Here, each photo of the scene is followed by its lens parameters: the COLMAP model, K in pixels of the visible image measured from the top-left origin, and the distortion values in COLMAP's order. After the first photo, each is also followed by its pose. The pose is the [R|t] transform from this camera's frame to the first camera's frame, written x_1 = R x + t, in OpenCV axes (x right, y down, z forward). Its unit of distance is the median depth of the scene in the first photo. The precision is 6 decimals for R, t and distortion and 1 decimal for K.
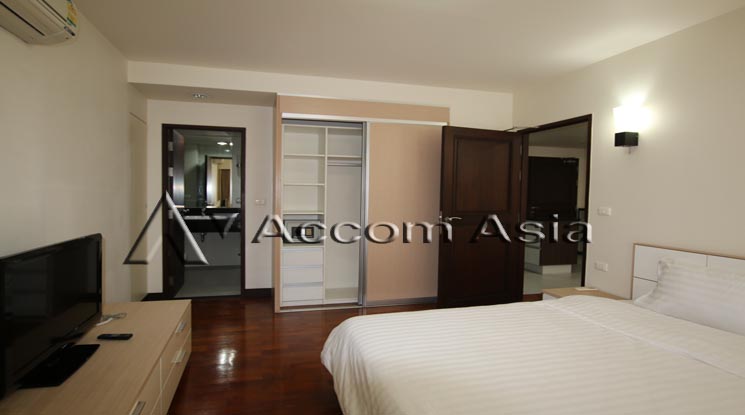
lens RADIAL K [[426.7, 0, 372.3], [0, 426.7, 208.3], [0, 0, 1]] dist [-0.006381, -0.000590]
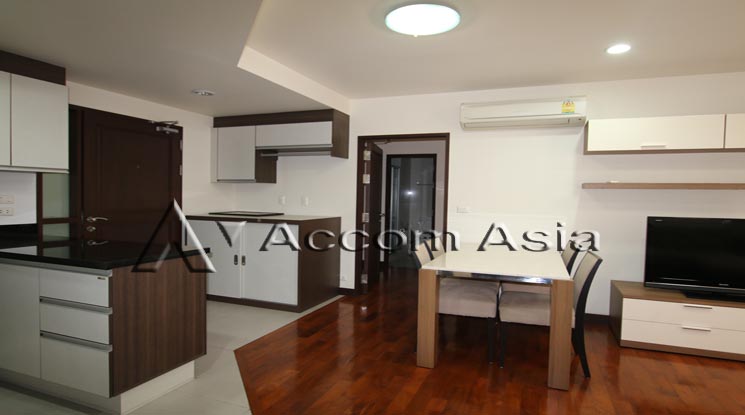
lens RADIAL K [[426.7, 0, 375.0], [0, 426.7, 207.8], [0, 0, 1]] dist [-0.006381, -0.000590]
pose [[0.591490, -0.021709, 0.806020, 0.198884], [0.011444, 0.999763, 0.018529, -0.020648], [-0.806231, -0.001736, 0.591598, 0.510966]]
